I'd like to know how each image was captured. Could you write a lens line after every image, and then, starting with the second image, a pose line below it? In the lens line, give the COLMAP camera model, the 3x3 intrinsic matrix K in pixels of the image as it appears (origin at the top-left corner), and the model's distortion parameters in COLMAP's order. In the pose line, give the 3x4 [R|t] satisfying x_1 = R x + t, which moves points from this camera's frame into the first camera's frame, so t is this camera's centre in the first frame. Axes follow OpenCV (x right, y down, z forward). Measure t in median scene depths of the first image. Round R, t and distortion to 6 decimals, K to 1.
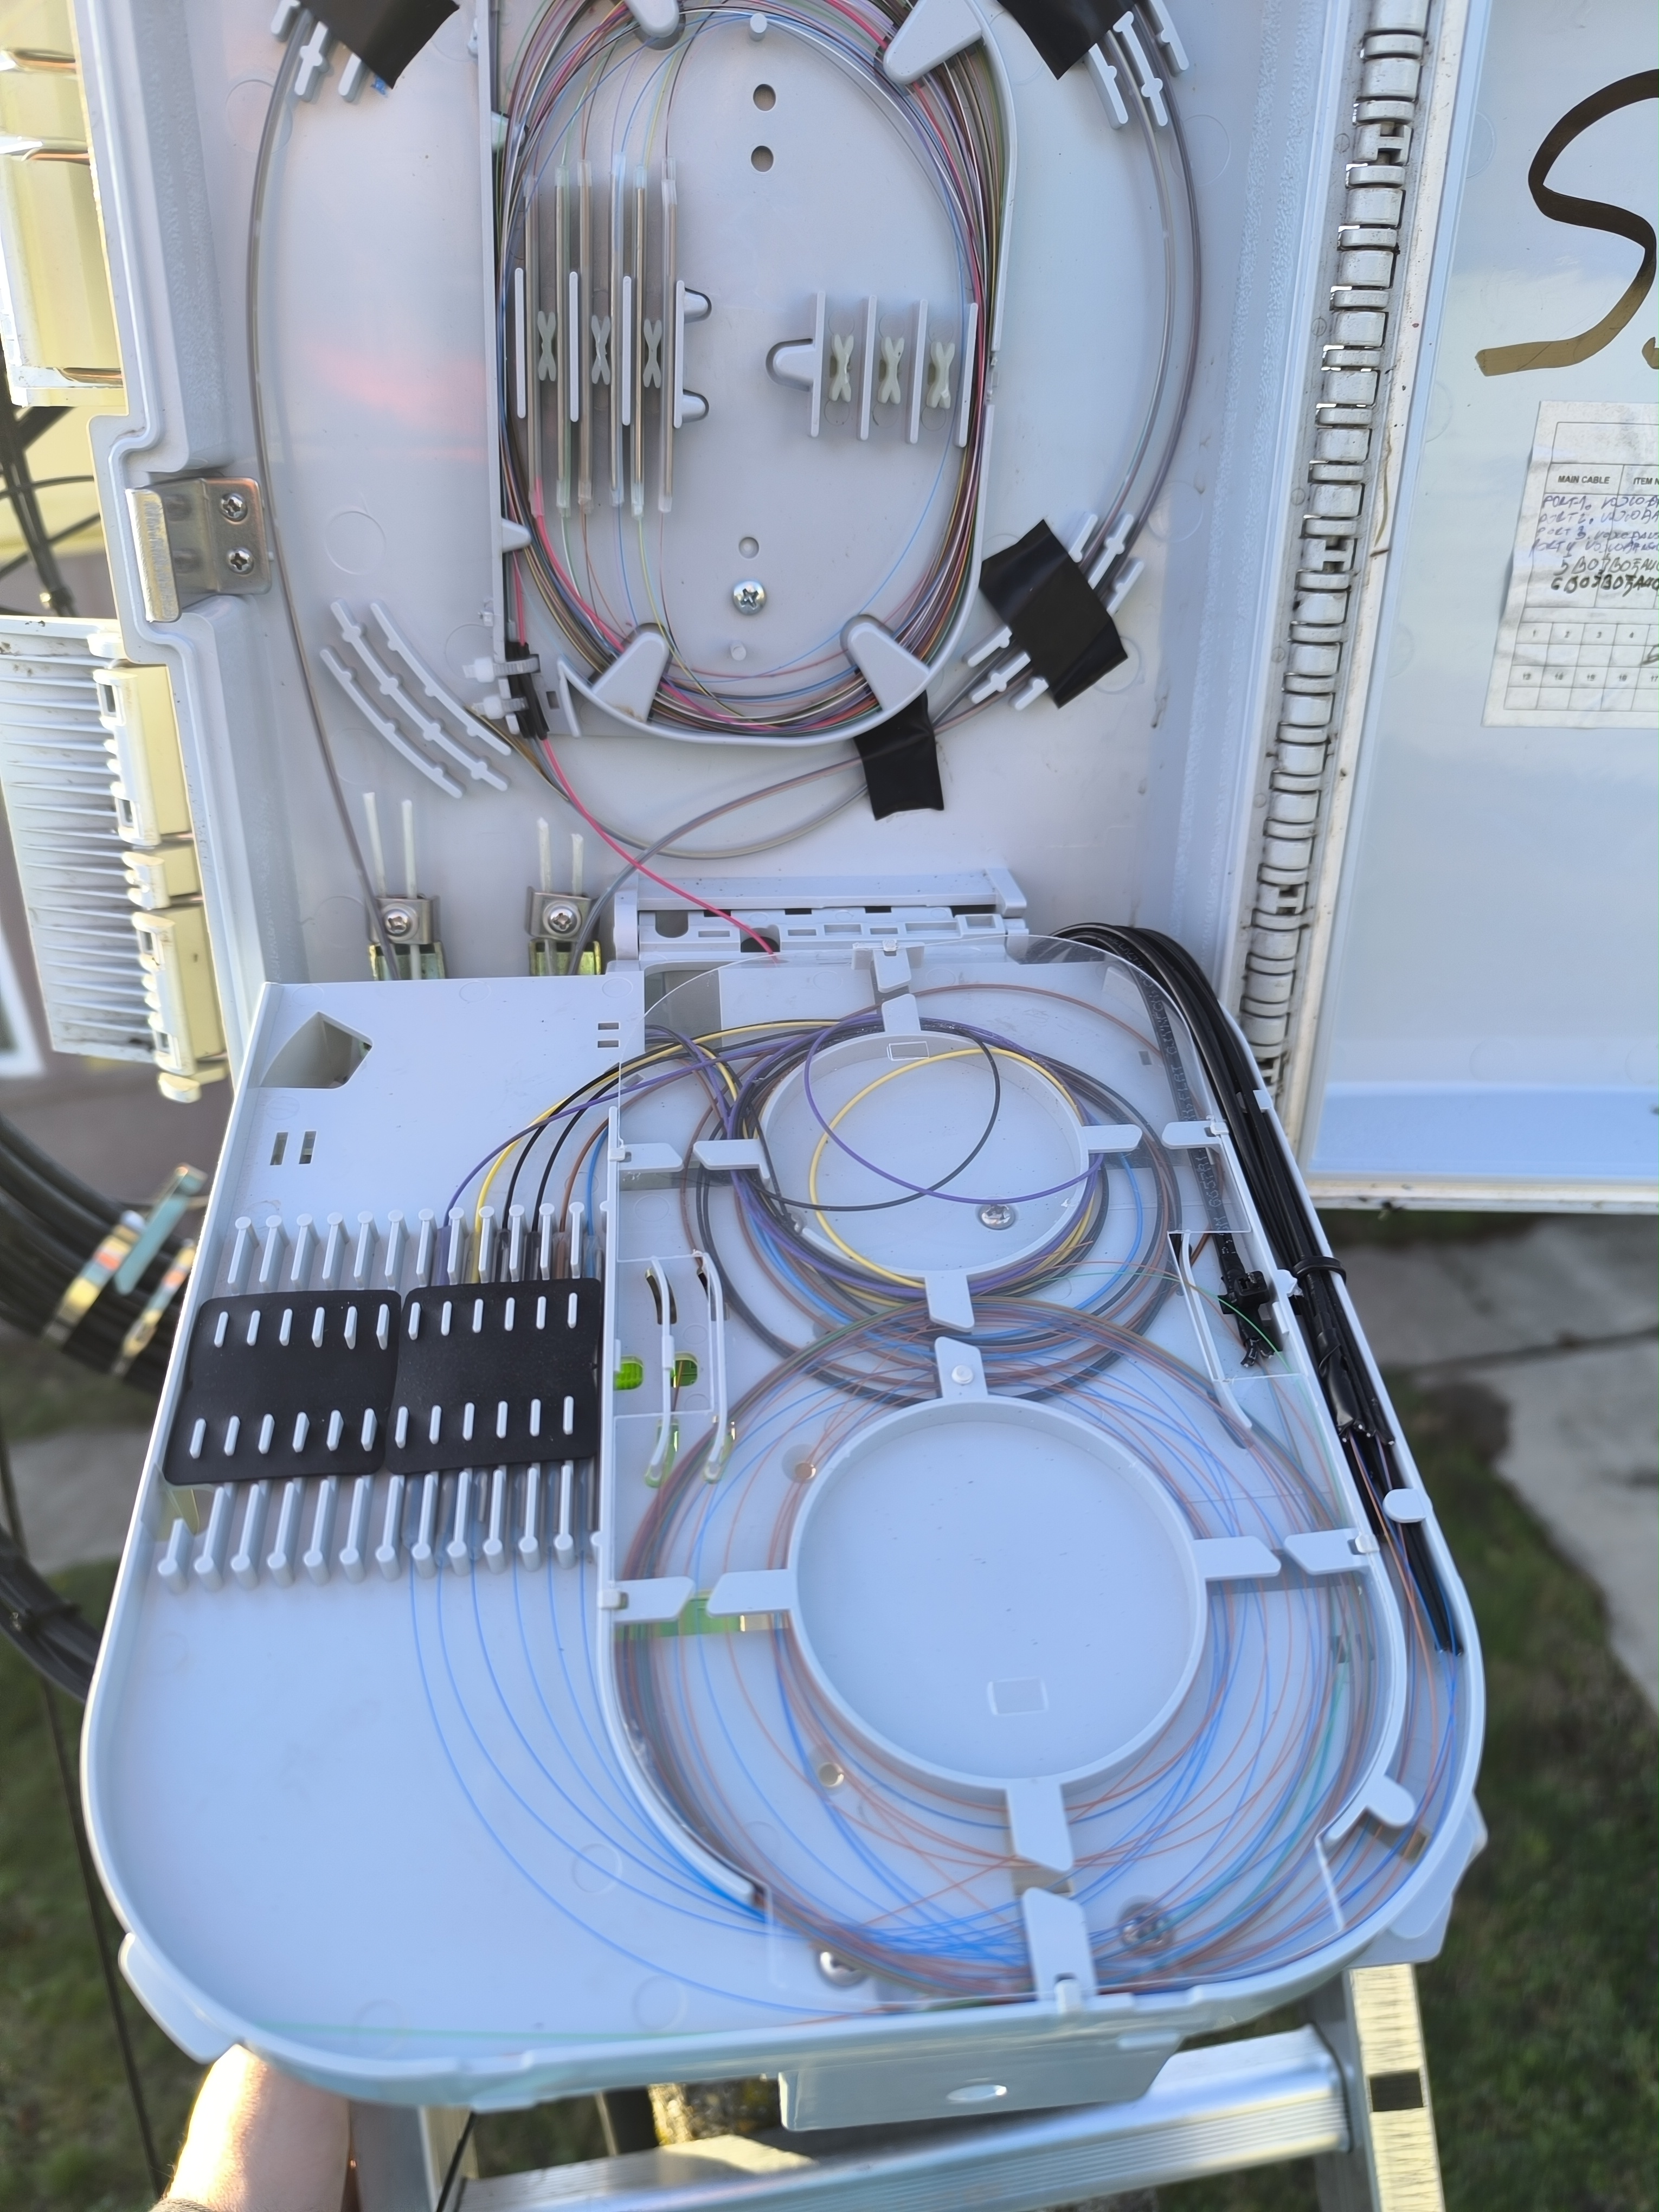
lens RADIAL K [[1529.4, 0, 829.5], [0, 1529.4, 1106.0], [0, 0, 1]] dist [0.019330, -0.046282]
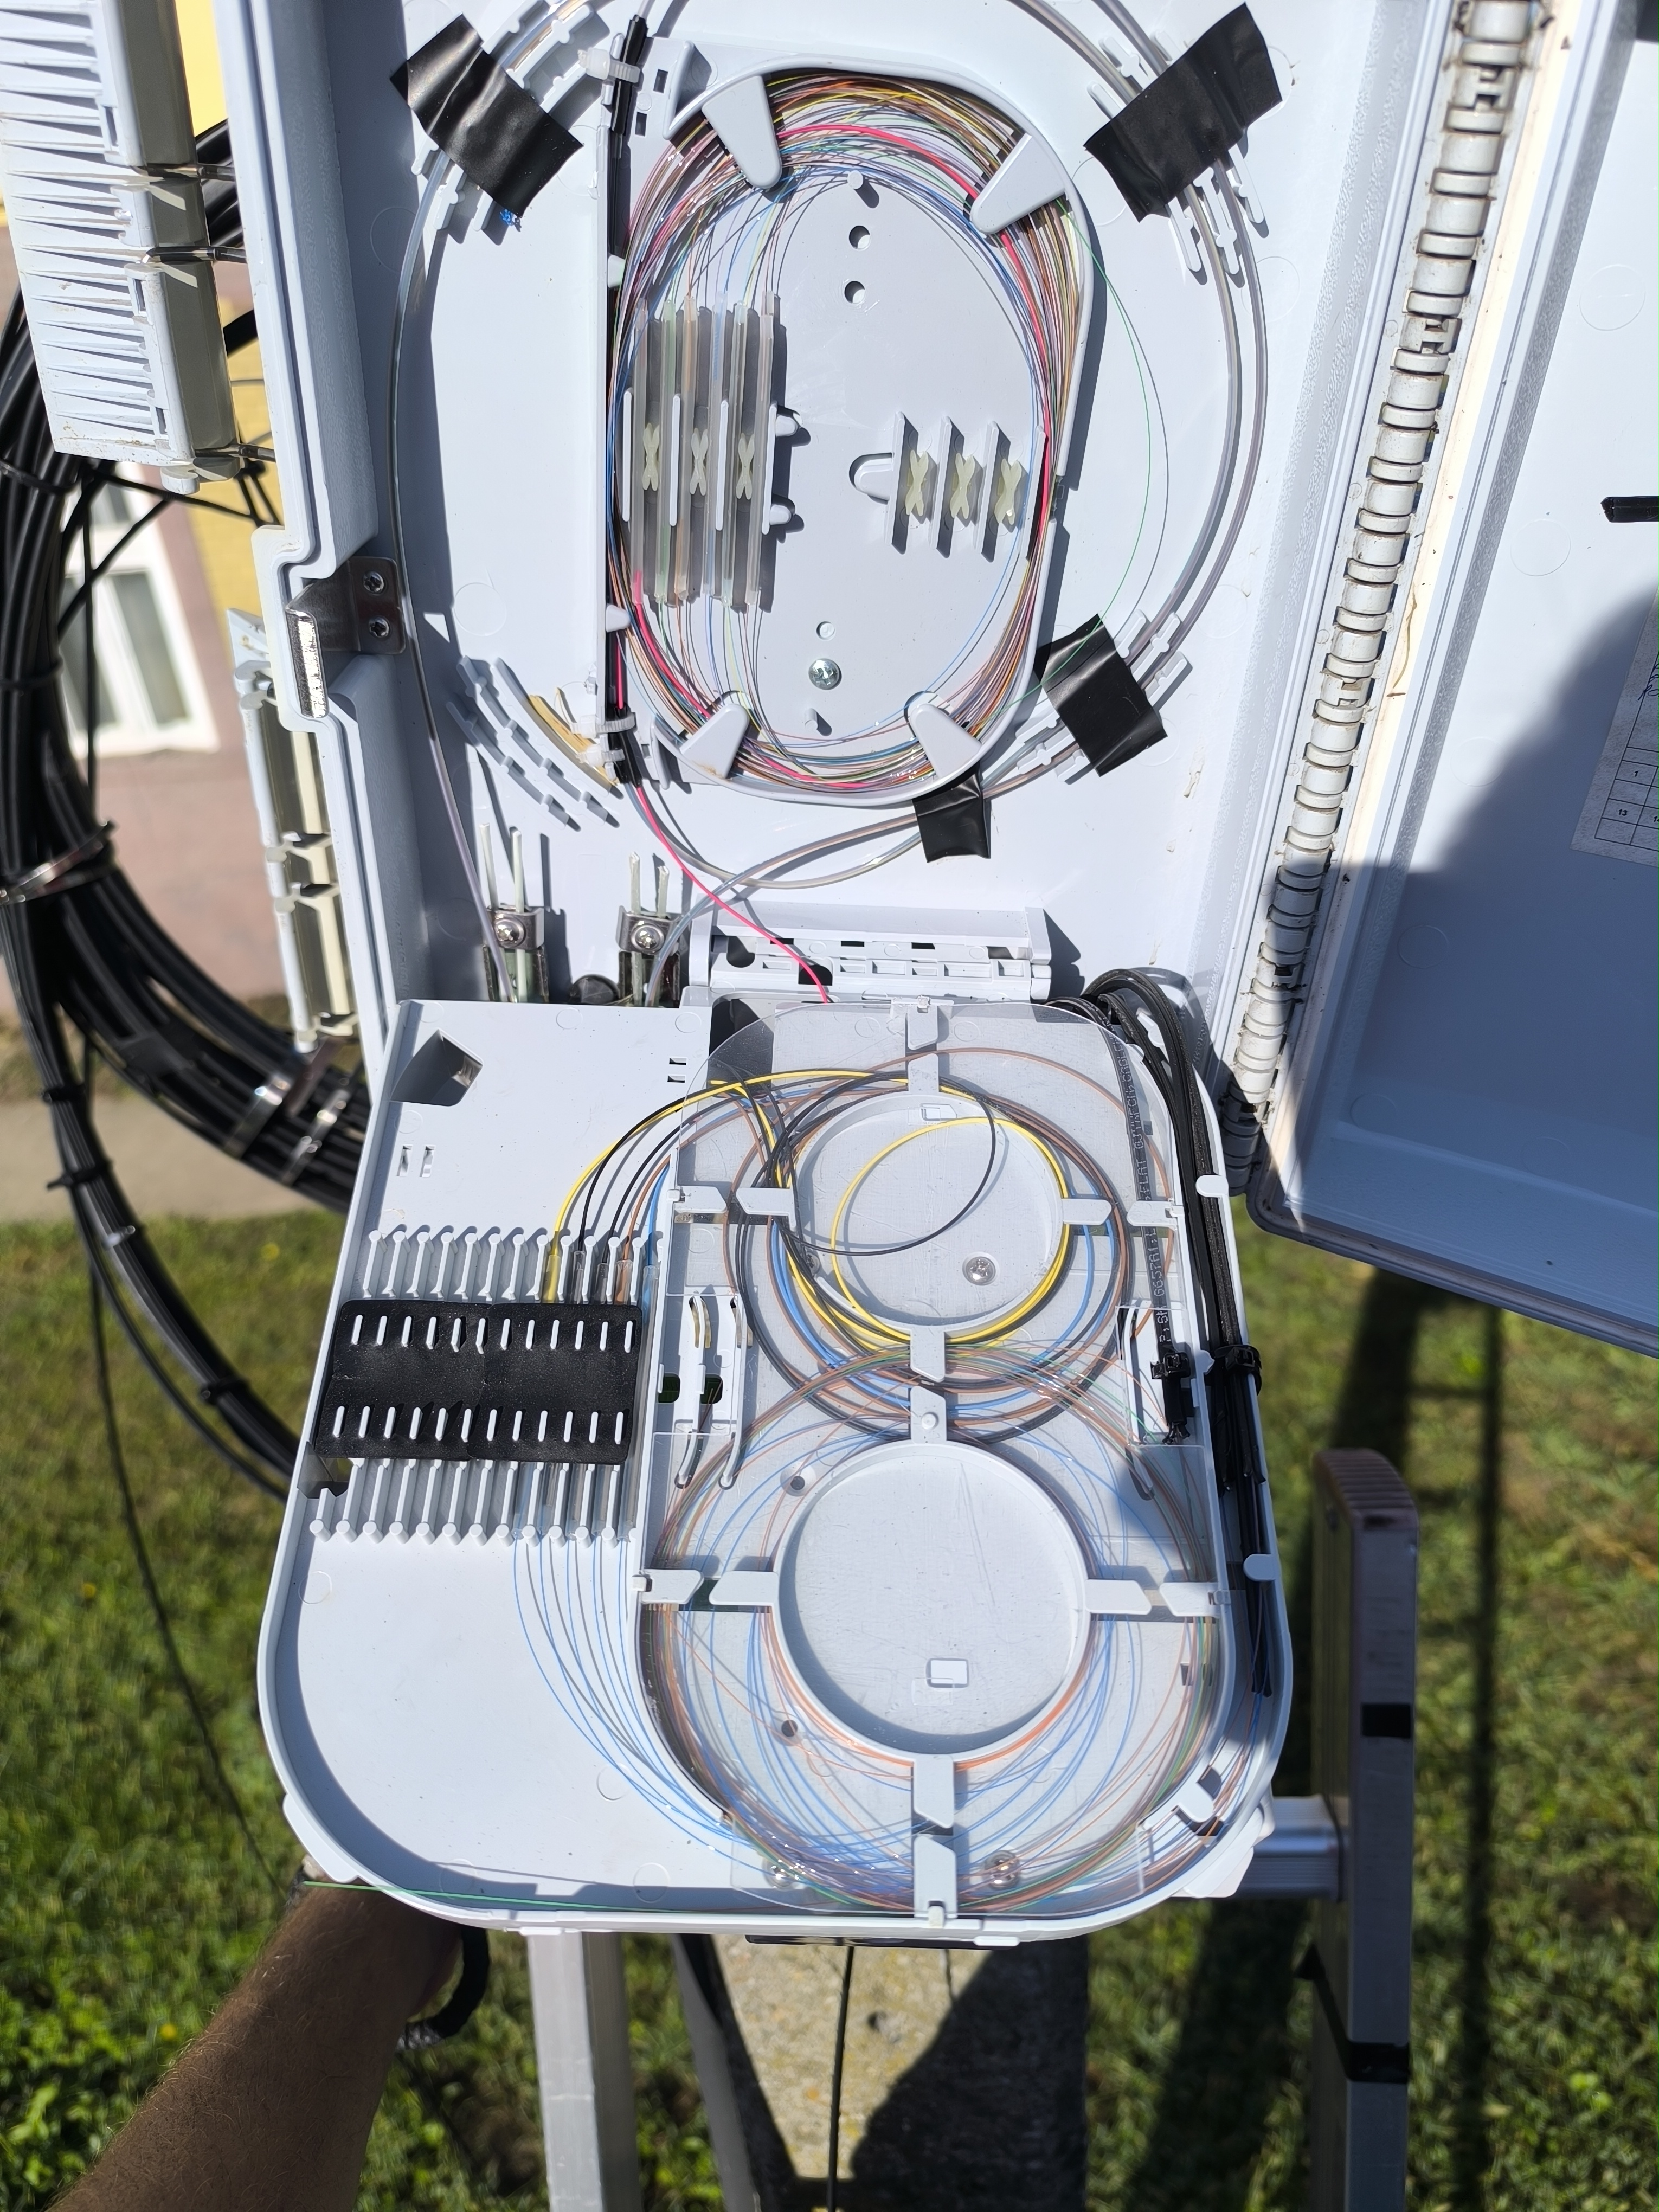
lens RADIAL K [[1529.4, 0, 829.5], [0, 1529.4, 1106.0], [0, 0, 1]] dist [0.019330, -0.046282]
pose [[0.994496, 0.079930, -0.067740, 0.054950], [-0.066455, 0.981056, 0.181970, -0.237014], [0.081002, -0.176467, 0.980968, -0.155199]]
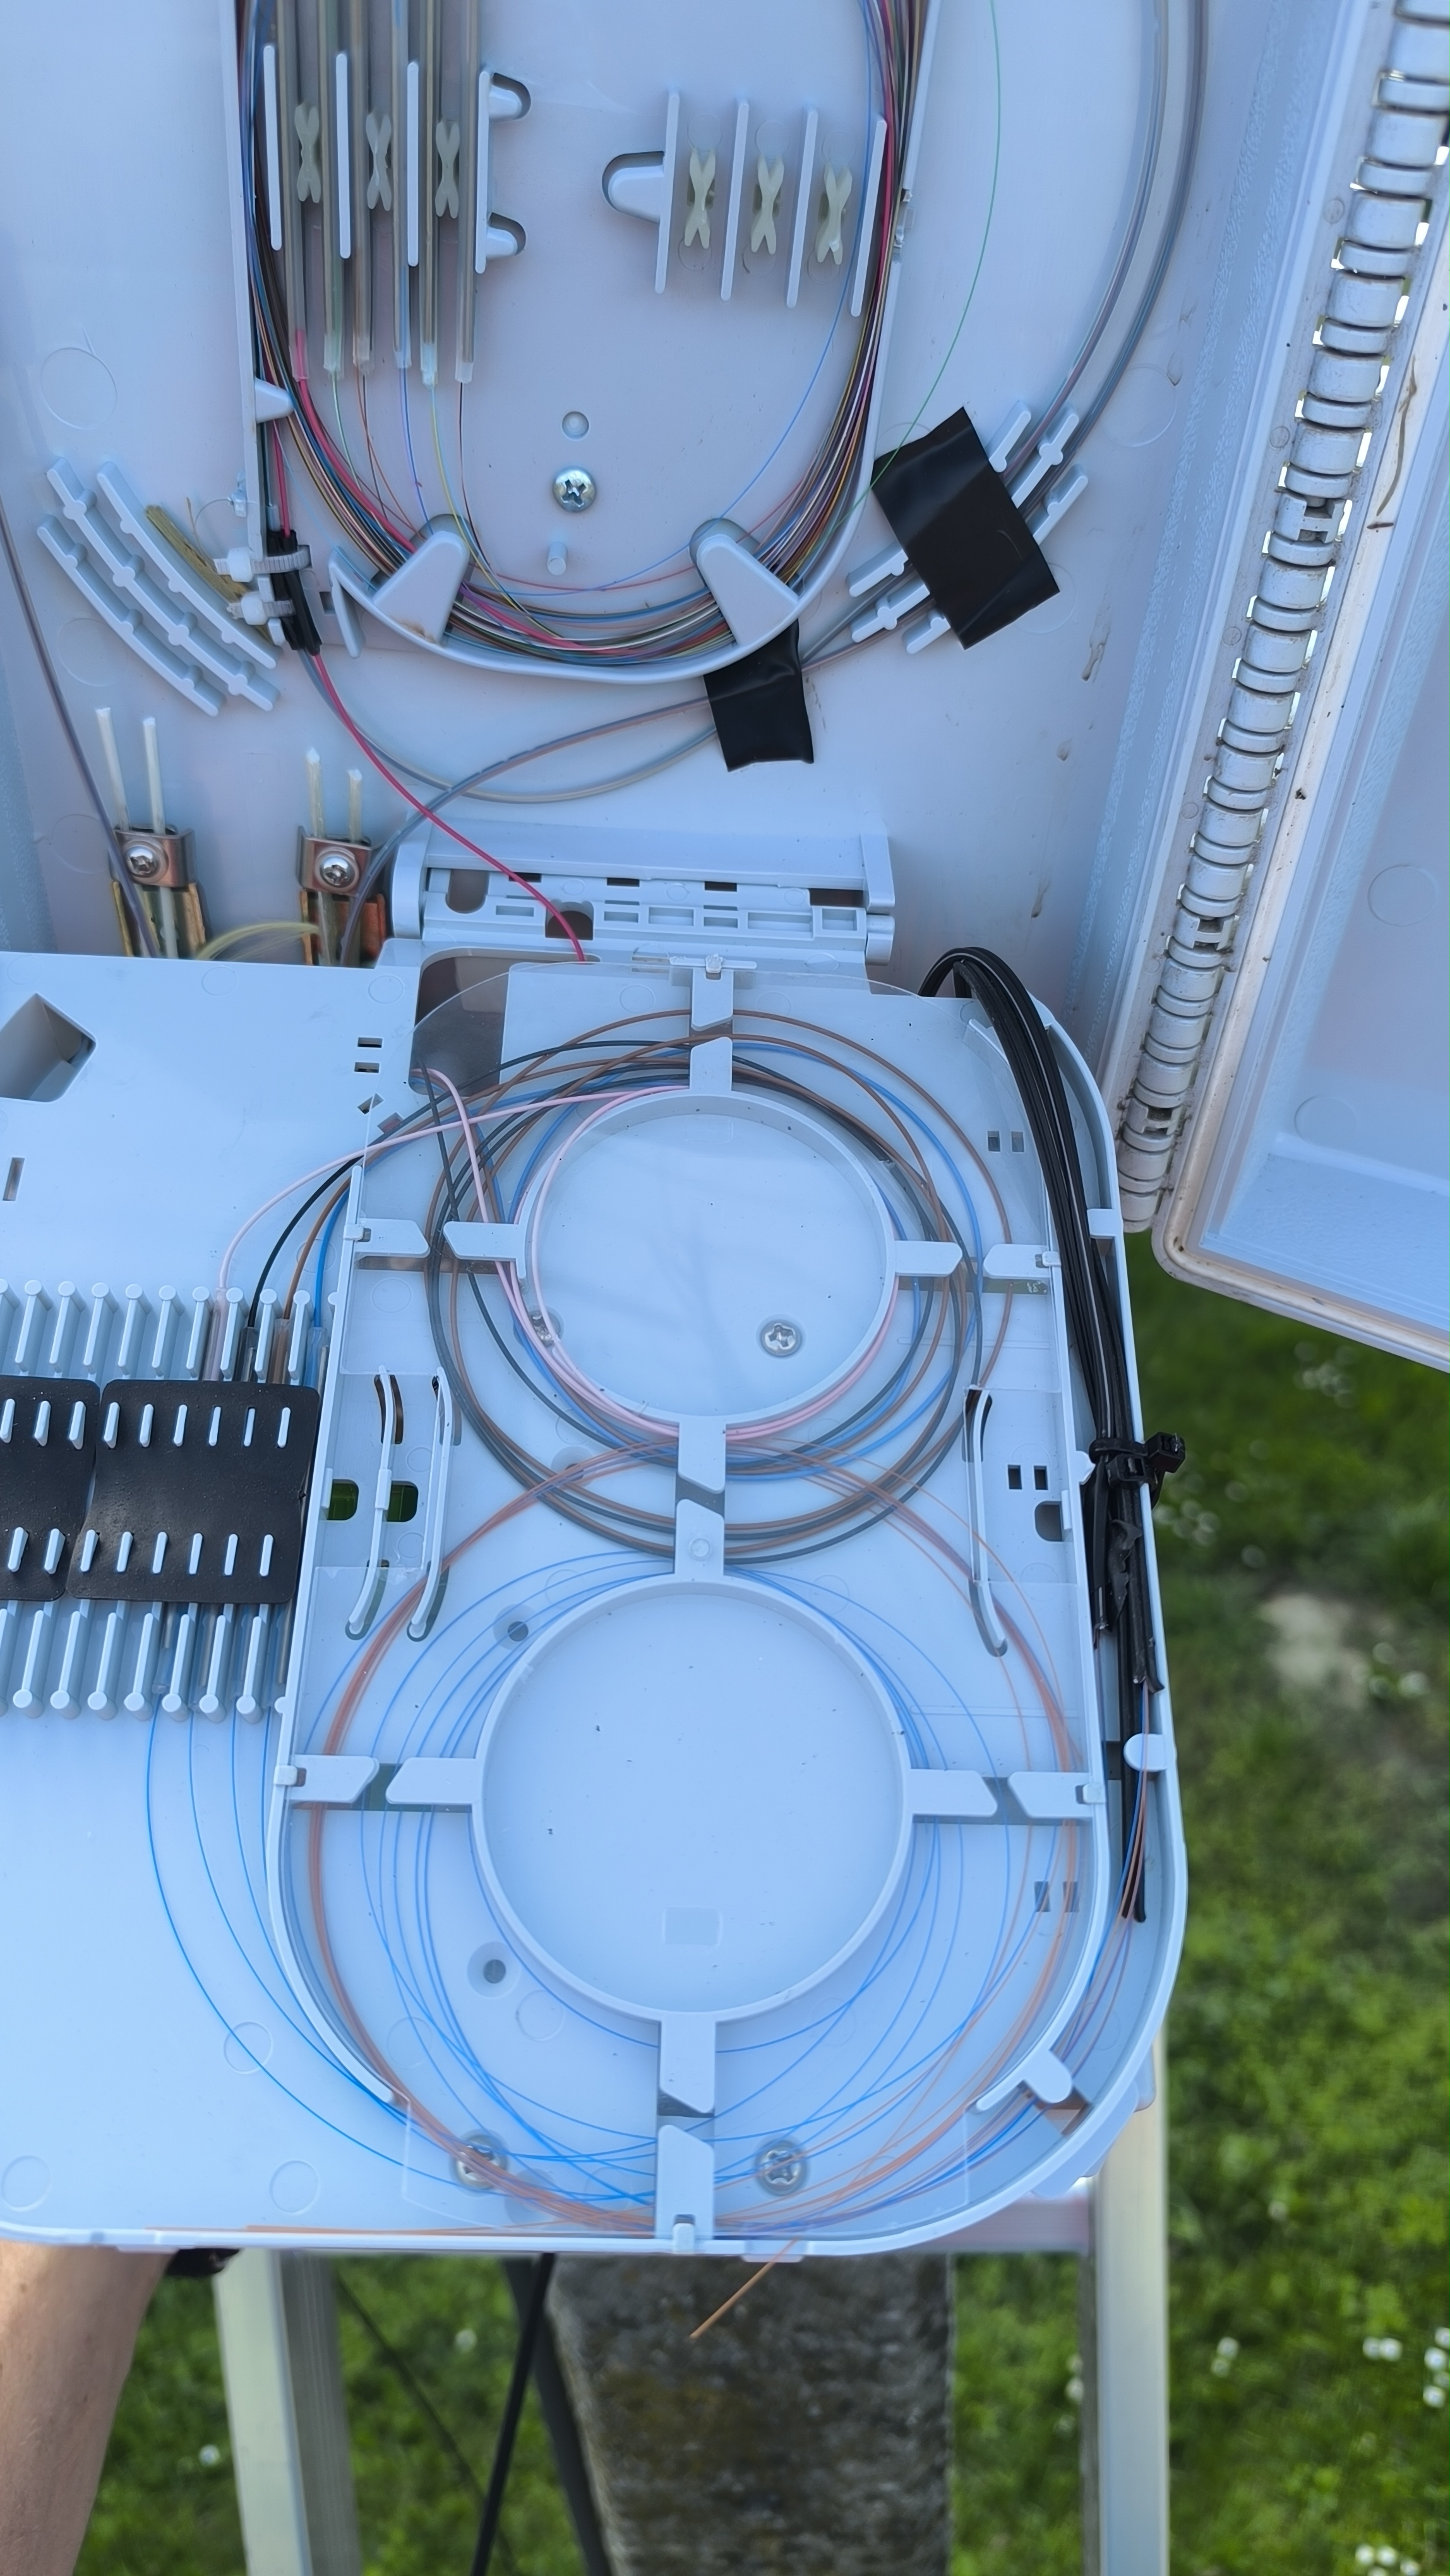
lens RADIAL K [[1827.8, 0, 725.4], [0, 1827.8, 1261.1], [0, 0, 1]] dist [-0.000299, 0.000826]
pose [[0.995106, 0.091428, -0.037485, 0.100022], [-0.078208, 0.960584, 0.266762, -0.218242], [0.060397, -0.262525, 0.963033, 0.000447]]
